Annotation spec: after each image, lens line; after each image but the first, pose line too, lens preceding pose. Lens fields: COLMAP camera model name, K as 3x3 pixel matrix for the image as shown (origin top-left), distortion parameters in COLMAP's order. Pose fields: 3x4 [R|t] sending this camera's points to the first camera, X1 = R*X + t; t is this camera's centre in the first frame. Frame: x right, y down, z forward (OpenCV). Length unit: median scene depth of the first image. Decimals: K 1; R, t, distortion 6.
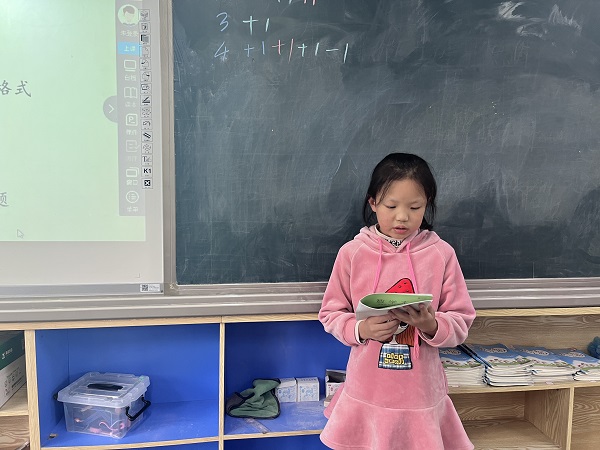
lens RADIAL K [[413.3, 0, 297.1], [0, 413.3, 225.6], [0, 0, 1]] dist [0.058550, -0.062042]
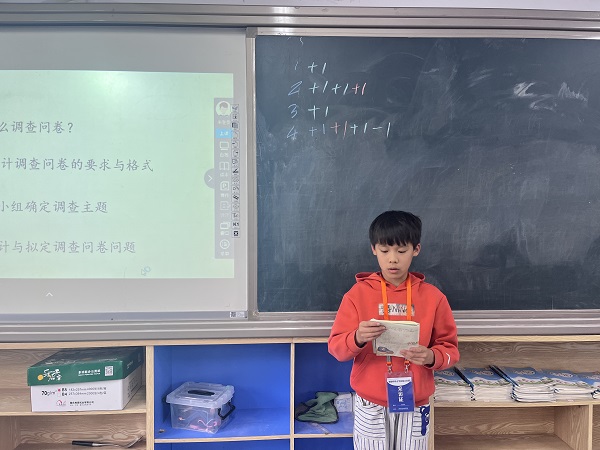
lens RADIAL K [[418.0, 0, 308.4], [0, 418.0, 232.1], [0, 0, 1]] dist [0.063380, -0.075151]
pose [[0.995770, -0.009285, -0.091415, -0.011759], [0.004538, 0.998637, -0.051994, -0.035856], [0.091773, 0.051360, 0.994455, -0.280914]]
